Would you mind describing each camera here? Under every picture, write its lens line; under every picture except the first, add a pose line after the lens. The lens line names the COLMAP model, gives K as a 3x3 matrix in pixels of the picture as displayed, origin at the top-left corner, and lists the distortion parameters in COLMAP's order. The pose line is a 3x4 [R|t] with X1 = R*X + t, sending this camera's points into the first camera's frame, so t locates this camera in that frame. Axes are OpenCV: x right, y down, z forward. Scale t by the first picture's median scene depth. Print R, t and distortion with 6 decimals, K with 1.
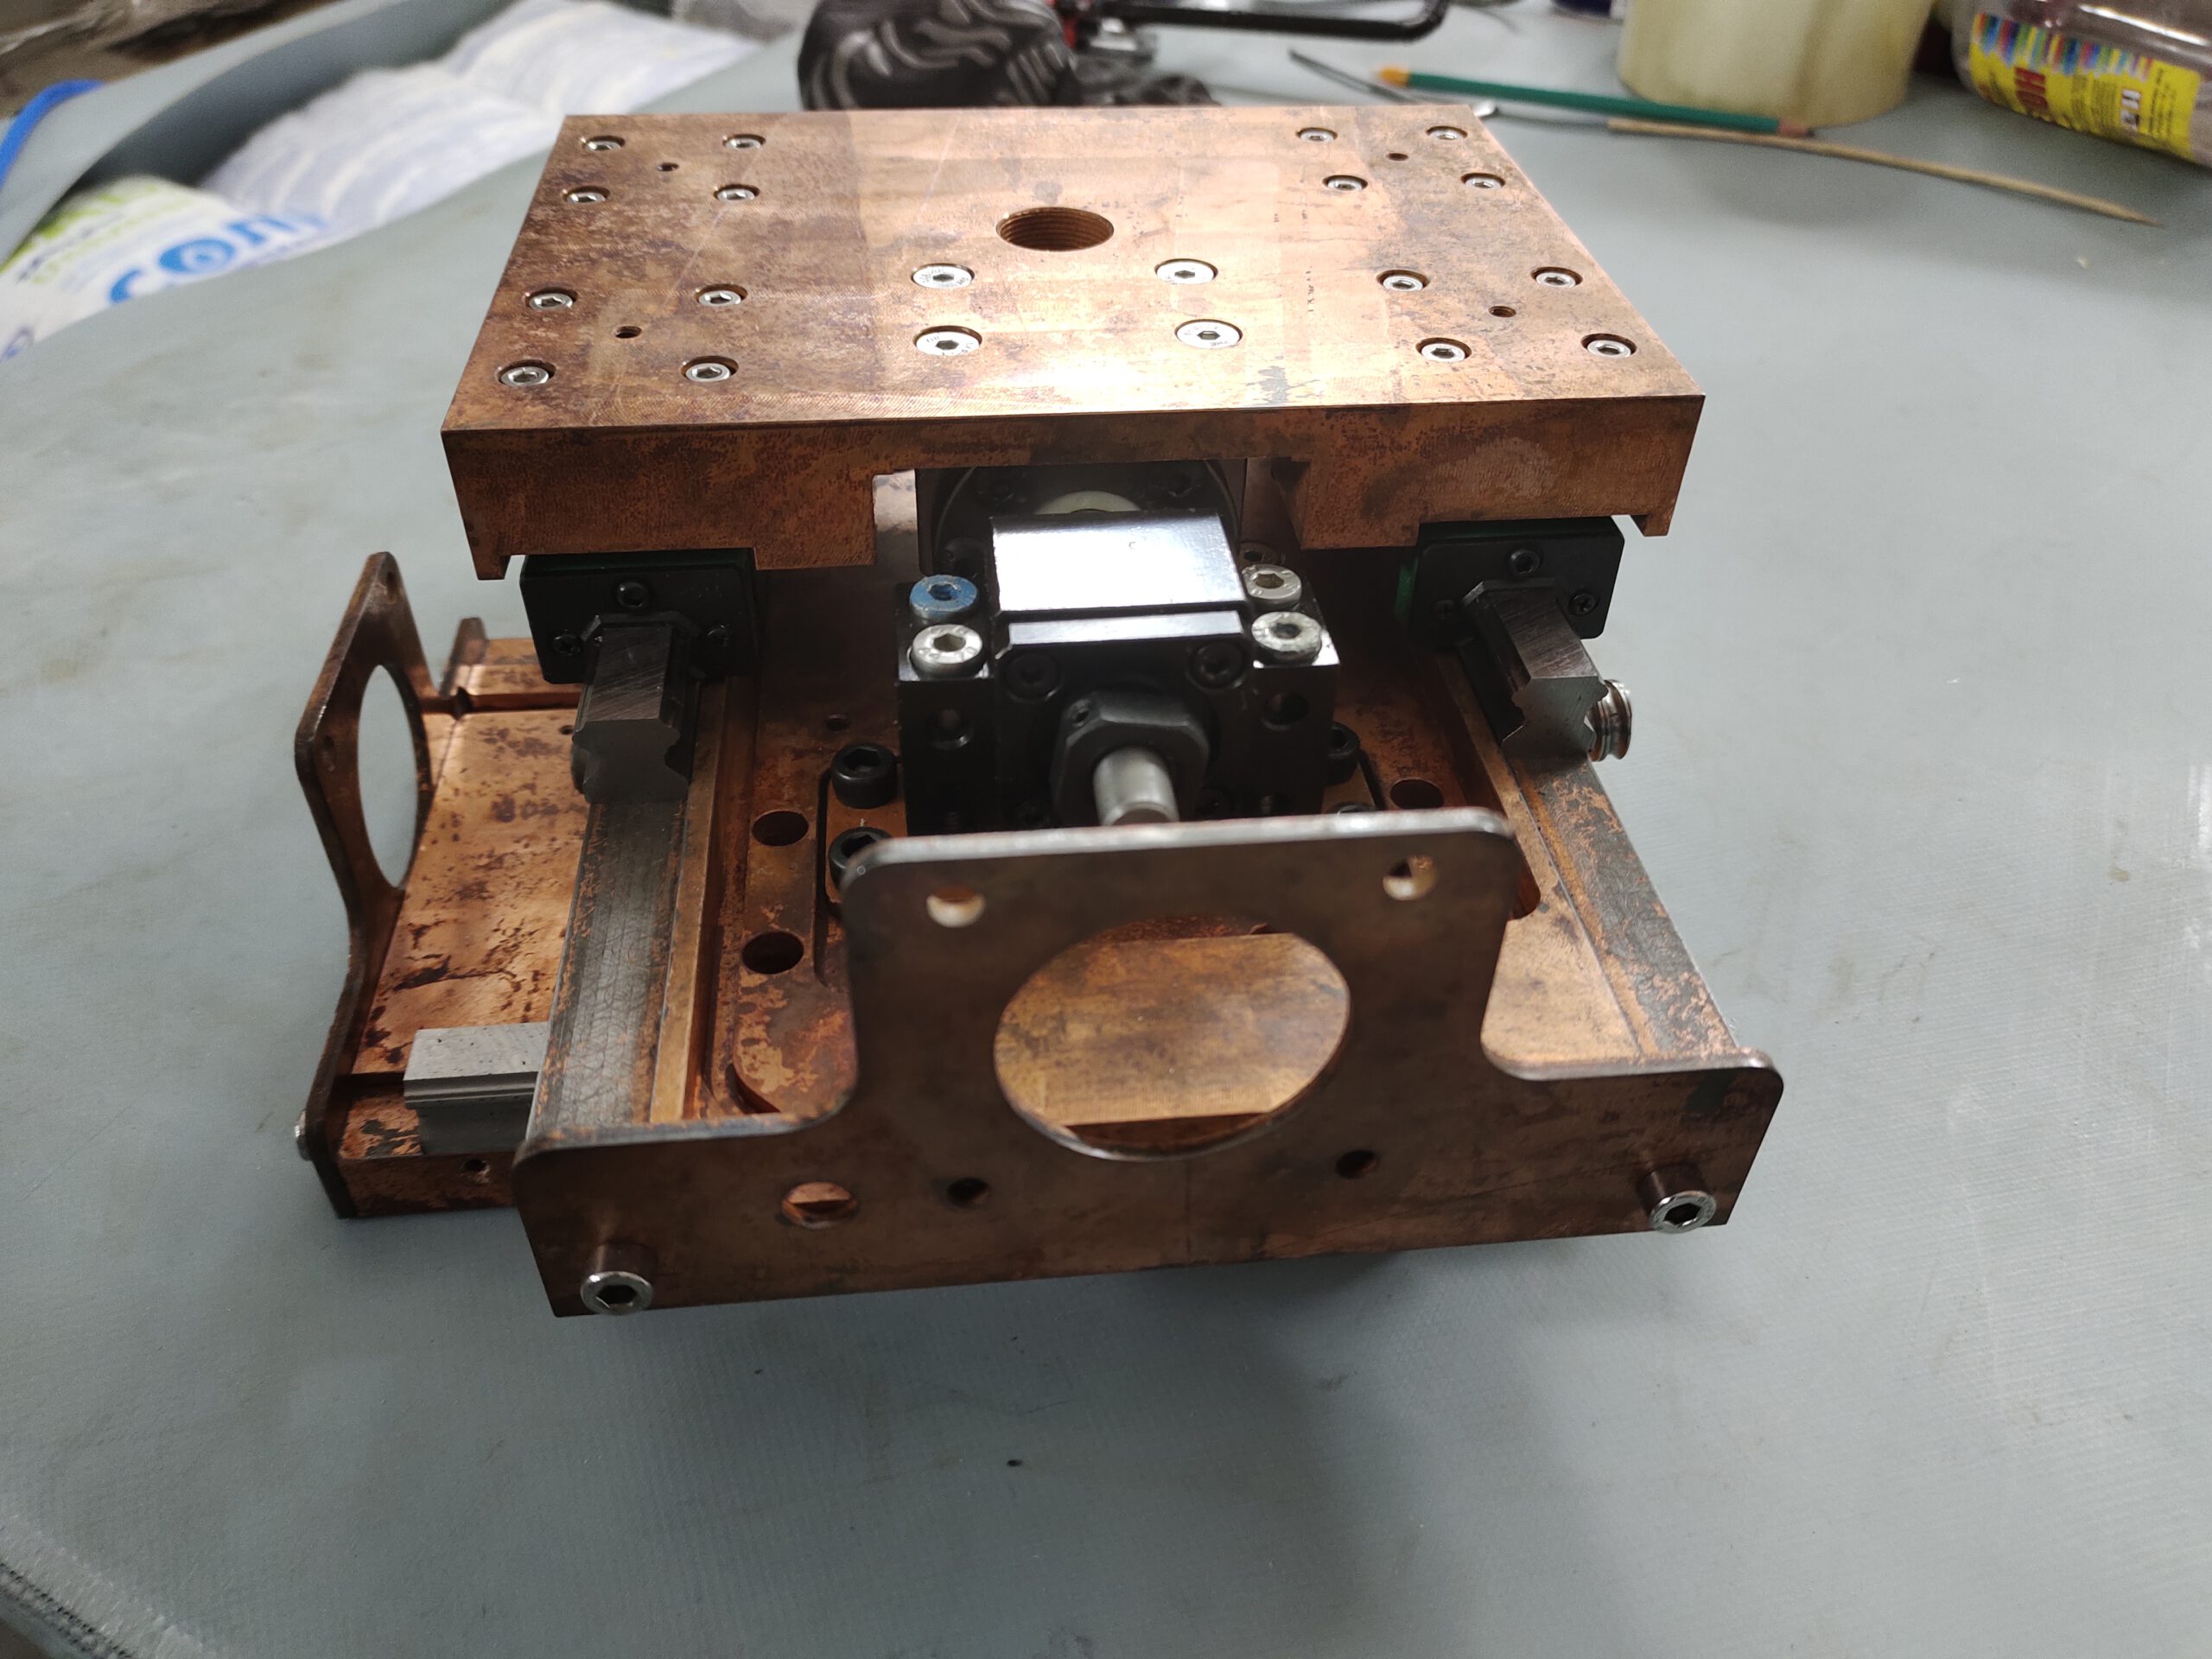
lens RADIAL K [[1689.9, 0, 1106.0], [0, 1689.9, 829.5], [0, 0, 1]] dist [0.036901, -0.118708]
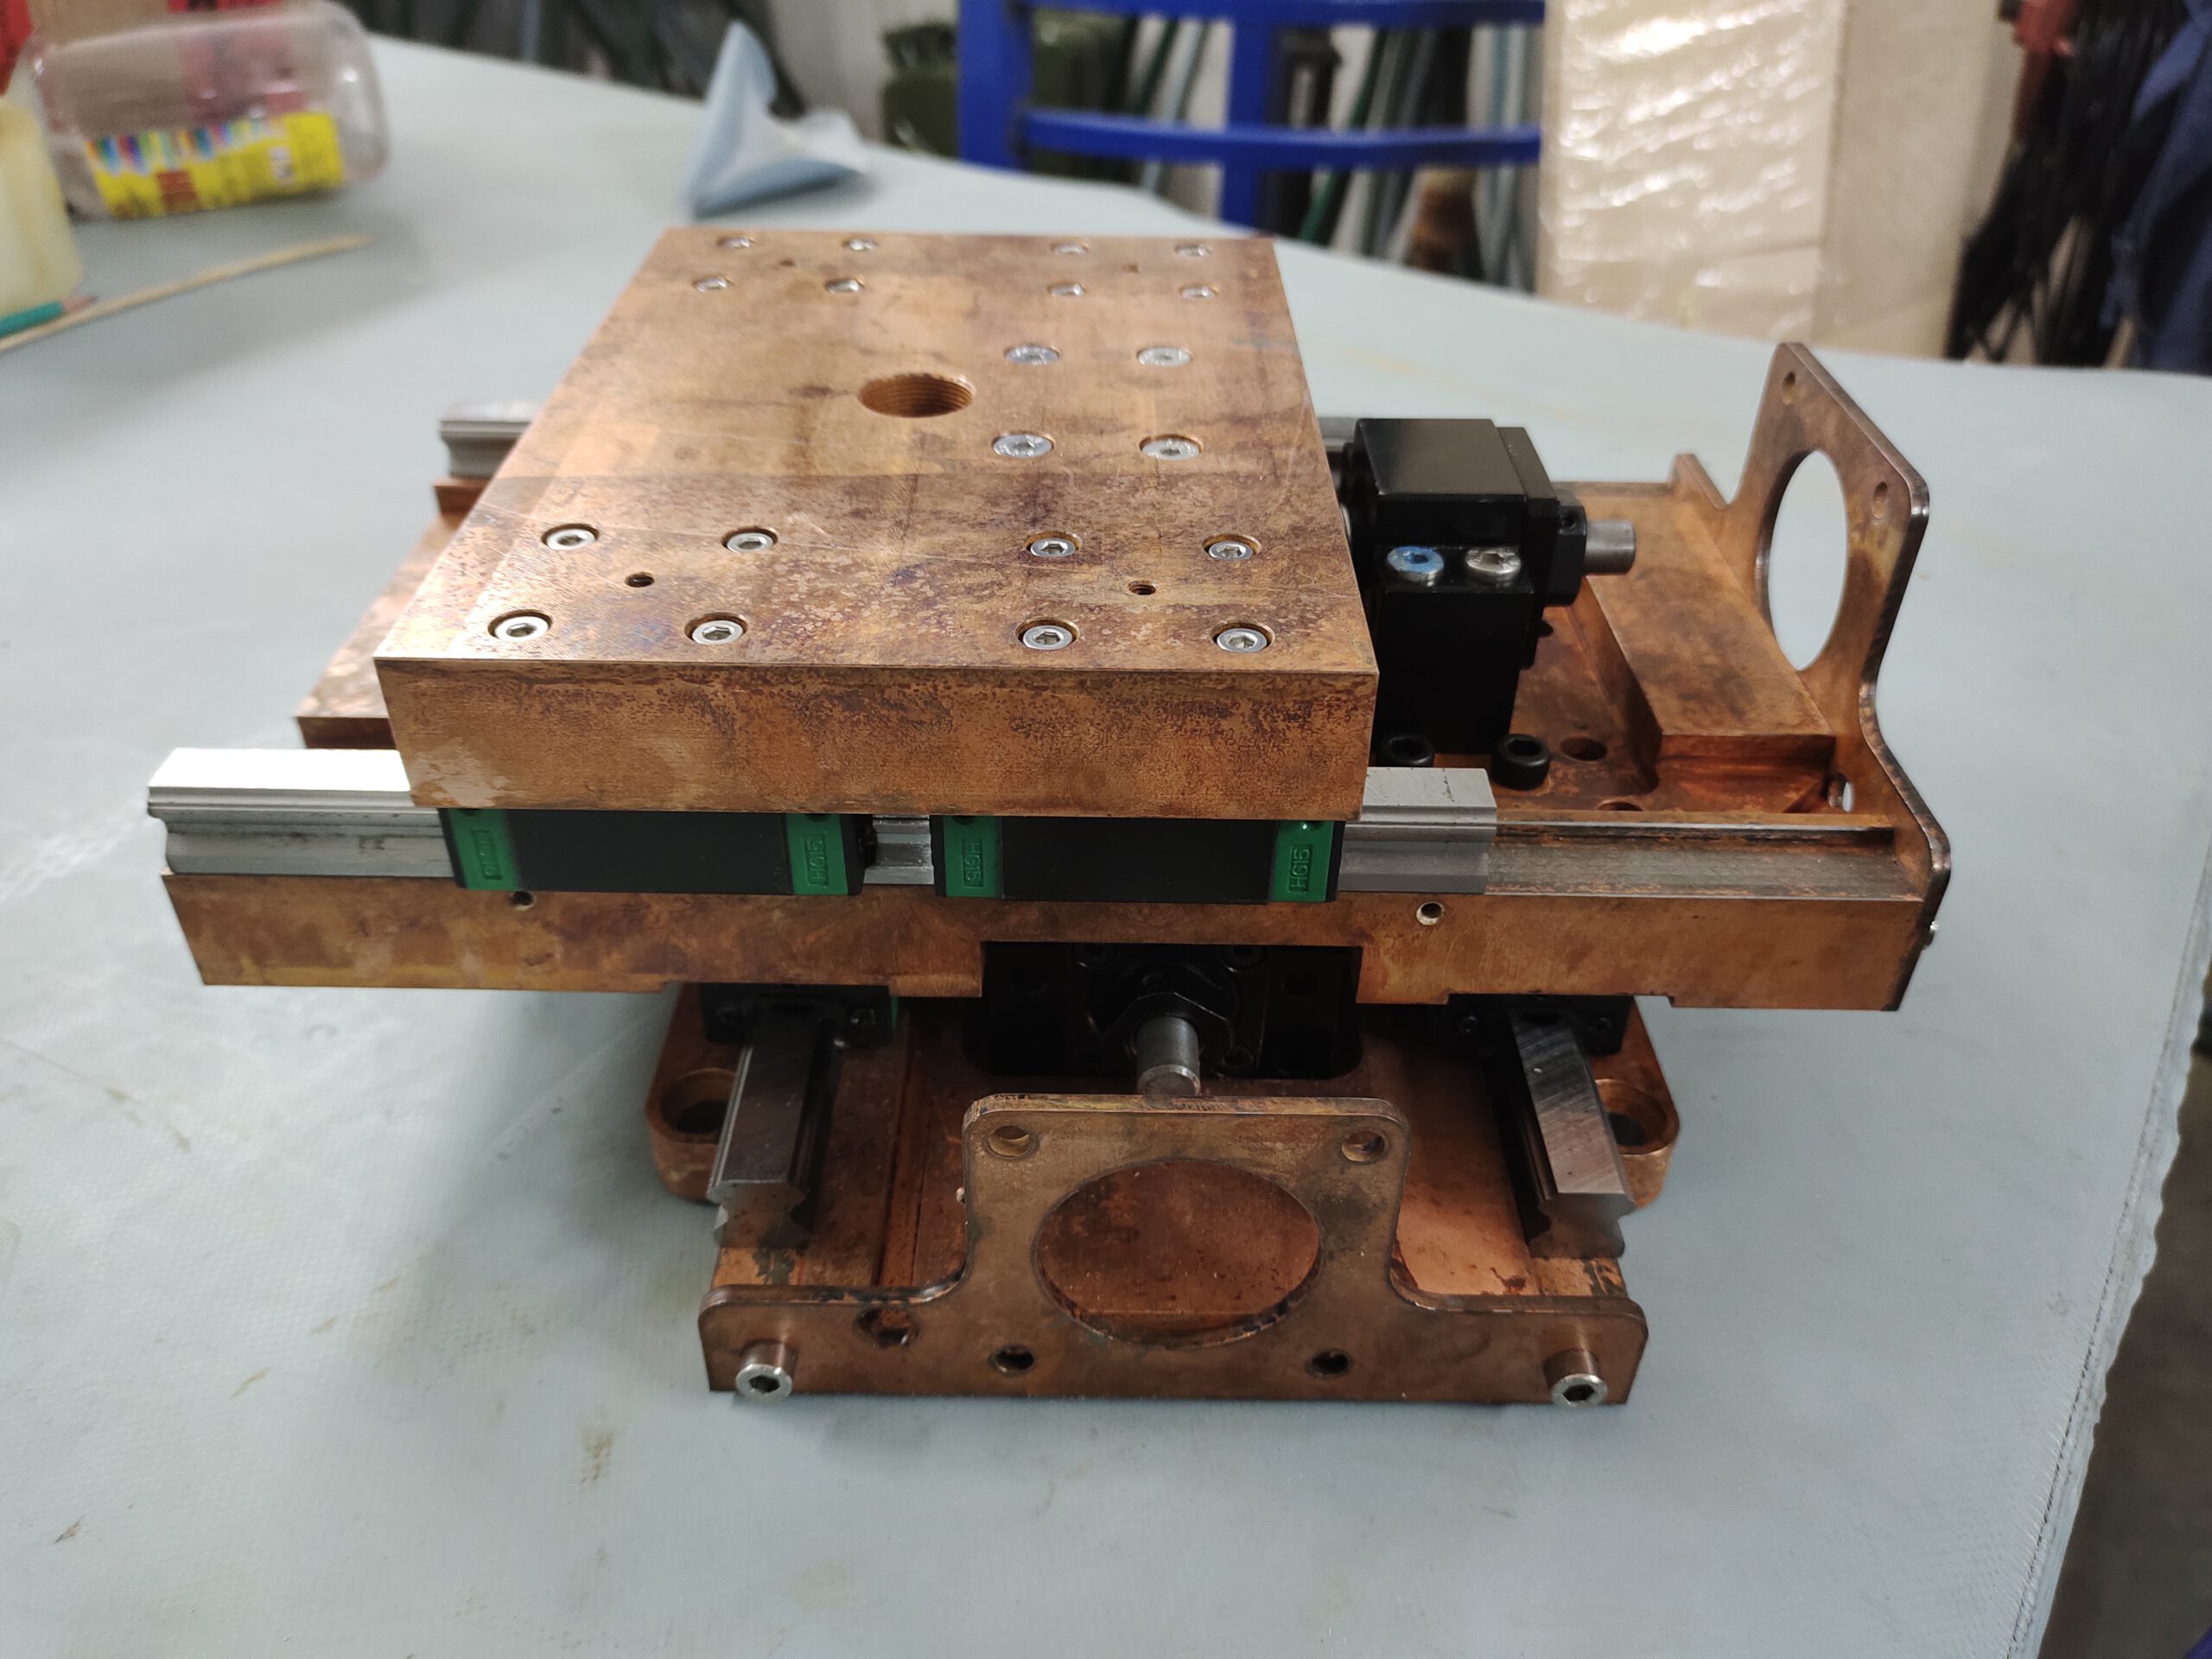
lens RADIAL K [[1689.9, 0, 1106.0], [0, 1689.9, 829.5], [0, 0, 1]] dist [0.036901, -0.118708]
pose [[0.107030, -0.601848, 0.791406, -0.896569], [0.633597, 0.654708, 0.412204, -0.491427], [-0.766224, 0.457315, 0.451402, 0.538930]]
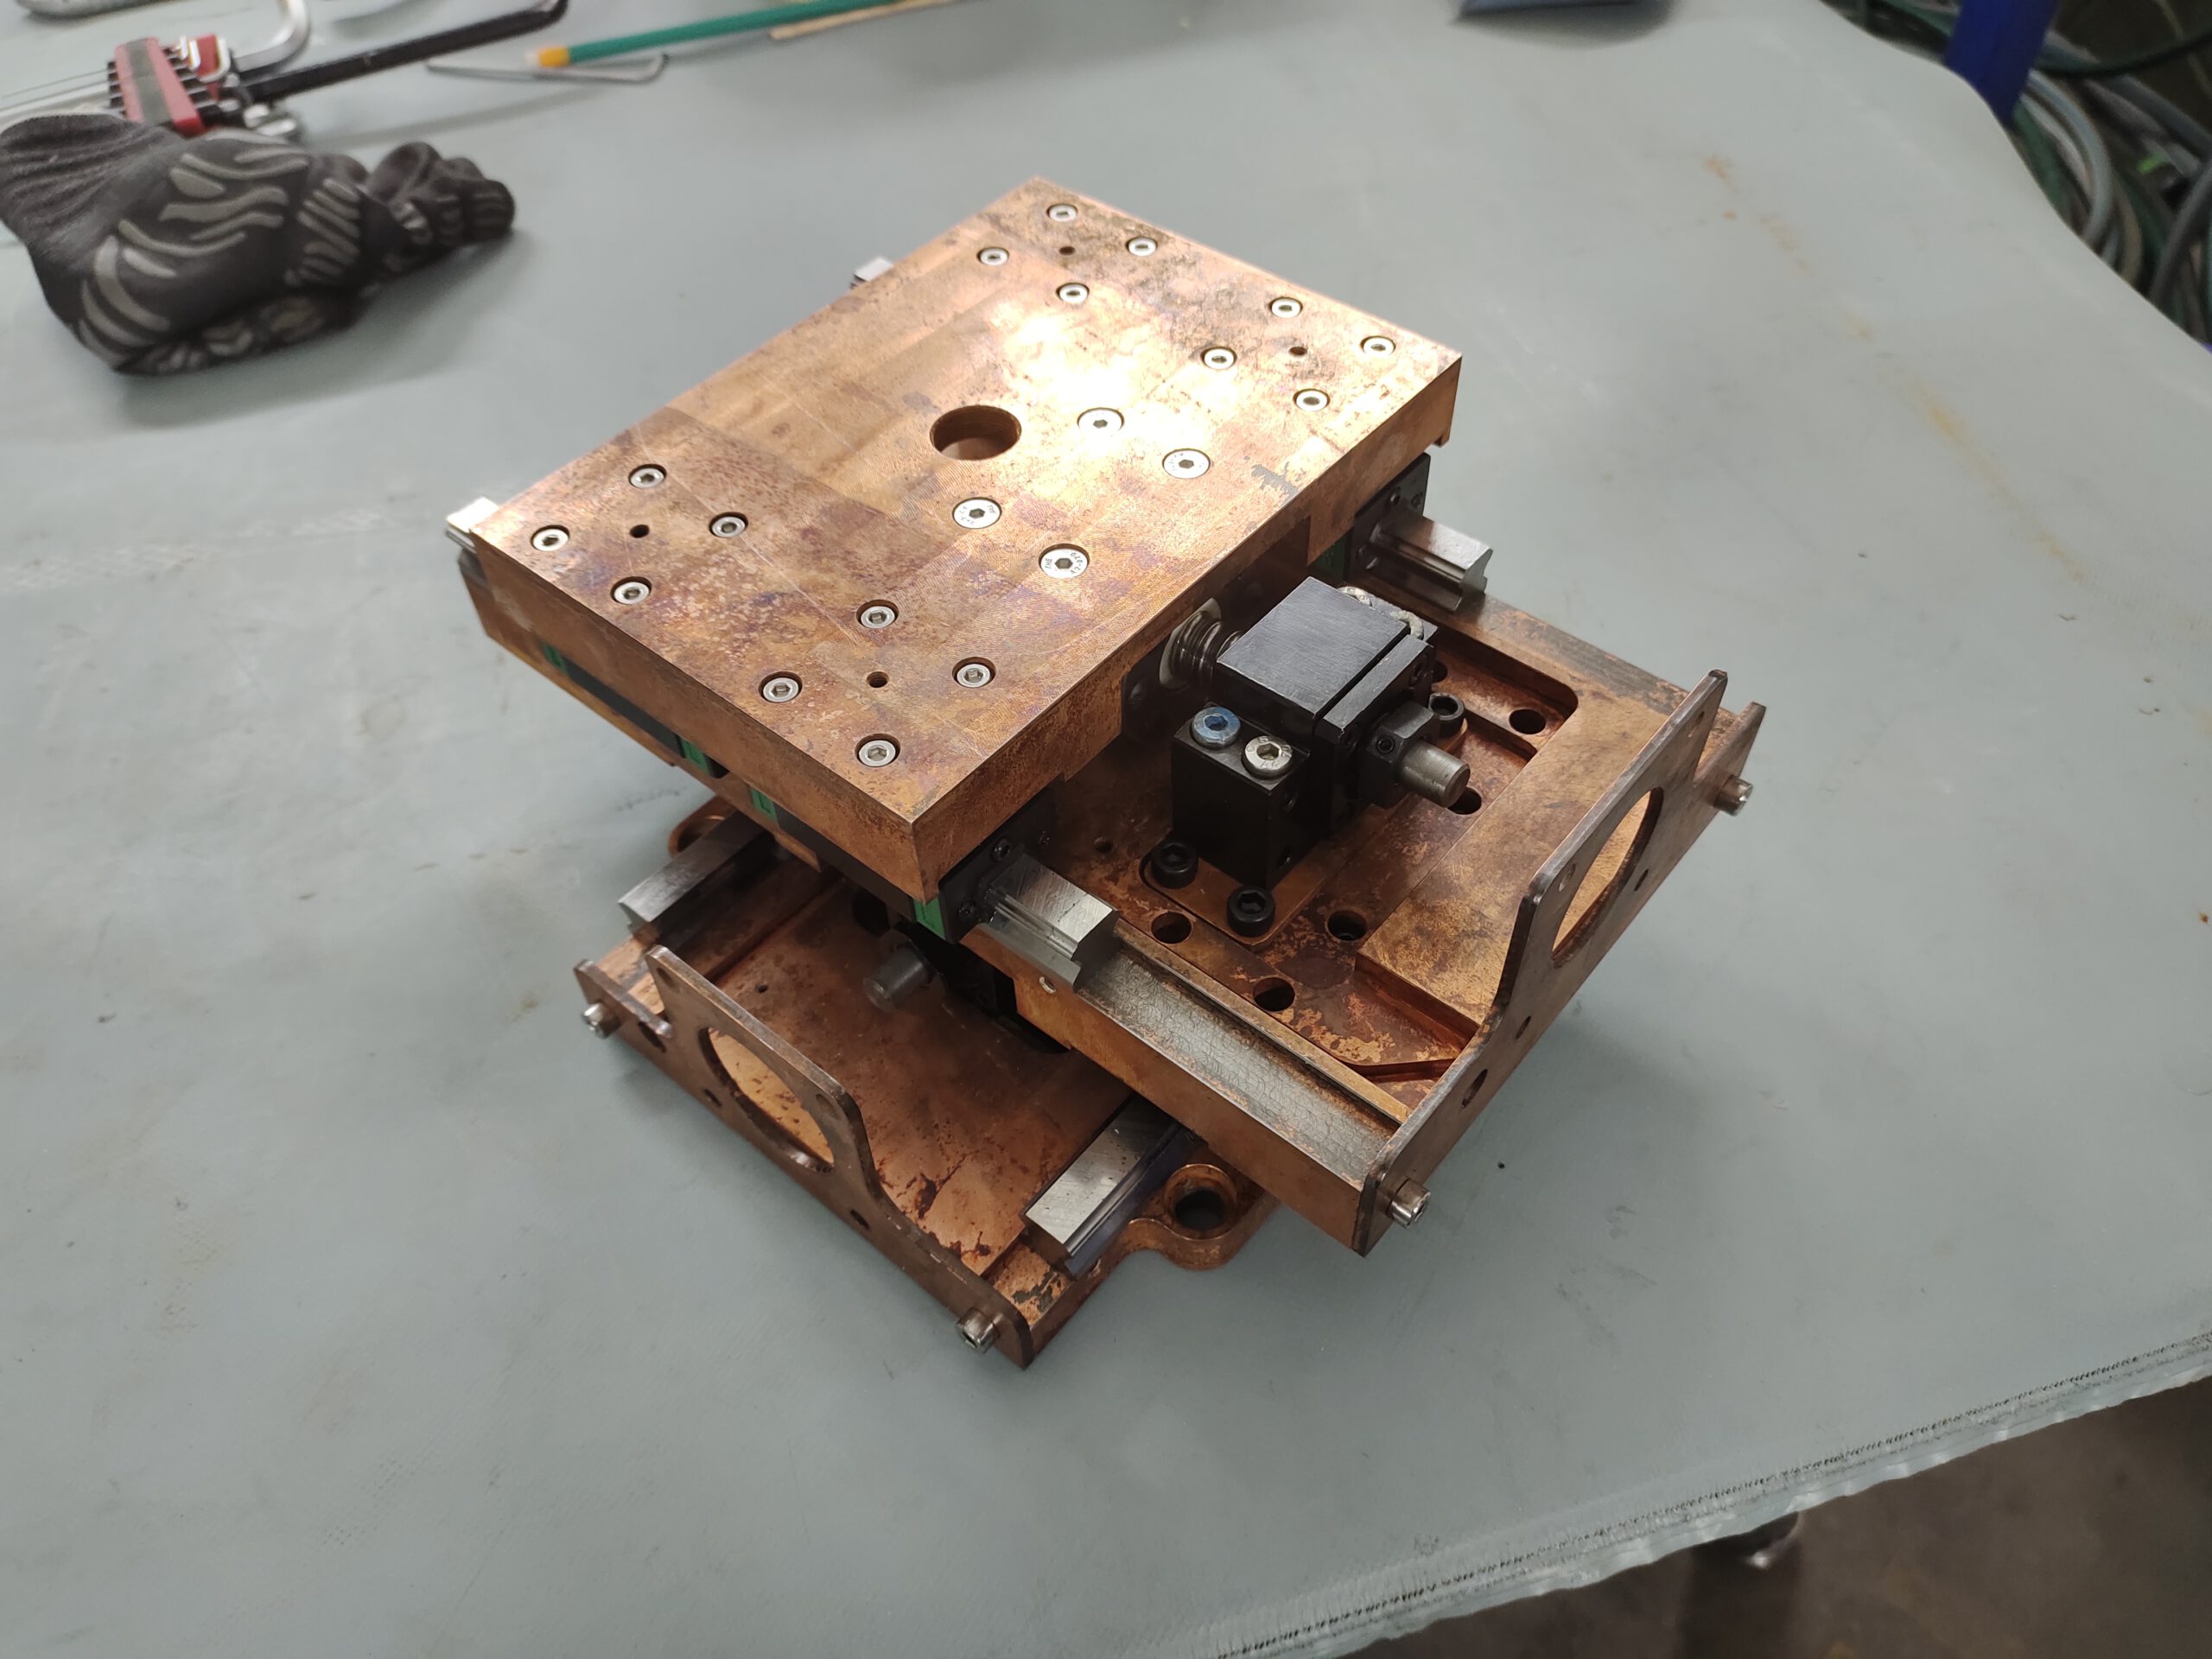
lens RADIAL K [[1689.9, 0, 1106.0], [0, 1689.9, 829.5], [0, 0, 1]] dist [0.036901, -0.118708]
pose [[0.715961, -0.555049, 0.423462, -0.618341], [0.477991, 0.831817, 0.282143, -0.388517], [-0.508846, 0.000408, 0.860857, -0.138027]]
